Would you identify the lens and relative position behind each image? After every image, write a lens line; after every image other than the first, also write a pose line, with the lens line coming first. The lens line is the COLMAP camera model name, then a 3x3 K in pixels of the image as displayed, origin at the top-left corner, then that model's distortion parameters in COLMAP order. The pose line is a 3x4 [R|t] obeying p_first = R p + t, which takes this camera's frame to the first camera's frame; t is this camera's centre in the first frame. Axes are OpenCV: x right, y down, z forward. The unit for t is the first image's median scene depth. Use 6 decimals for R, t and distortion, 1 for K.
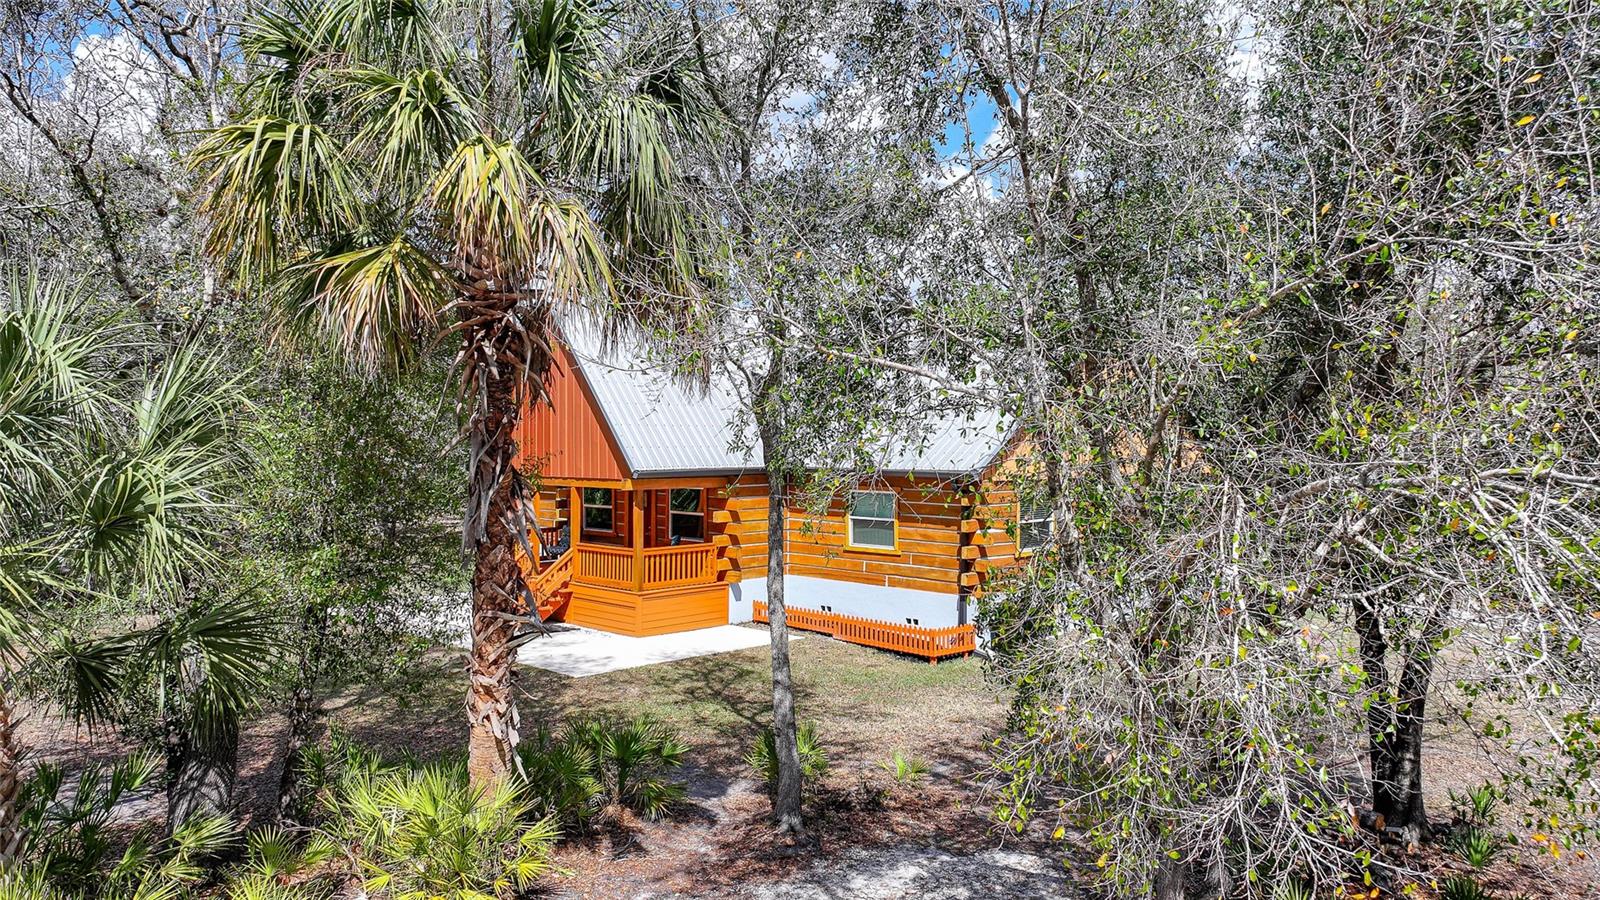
lens RADIAL K [[1124.4, 0, 807.6], [0, 1124.4, 440.2], [0, 0, 1]] dist [-0.003848, 0.018595]
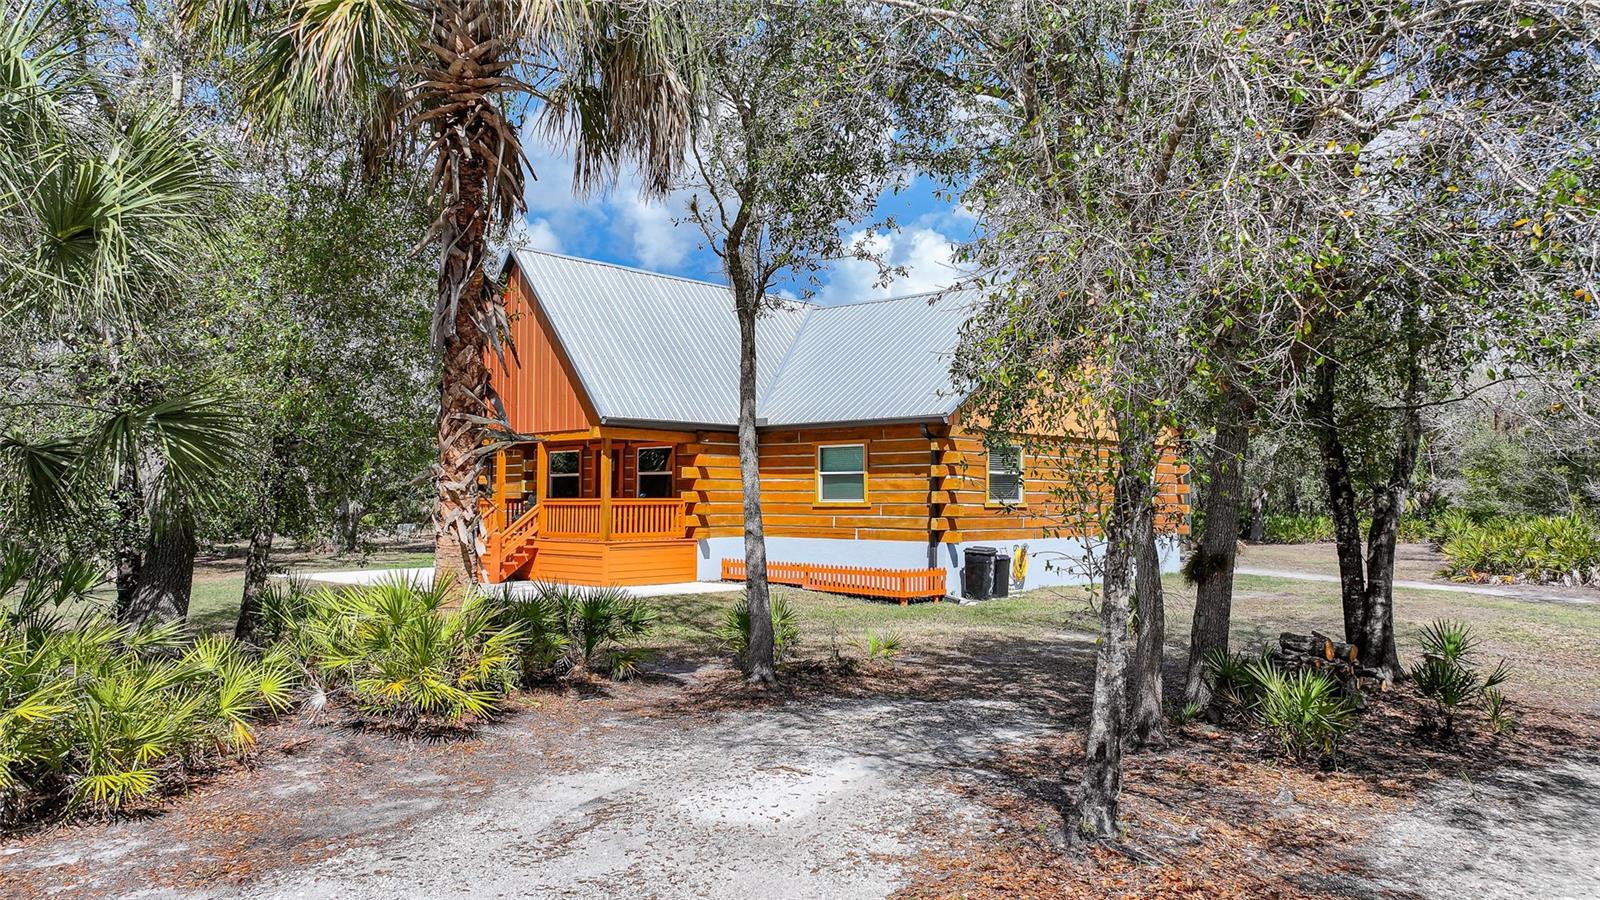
lens RADIAL K [[1124.4, 0, 806.3], [0, 1124.4, 450.1], [0, 0, 1]] dist [-0.003848, 0.018595]
pose [[0.999582, 0.002043, 0.028825, -0.005012], [-0.000601, 0.998753, -0.049930, 0.184231], [-0.028891, 0.049892, 0.998337, 0.008729]]
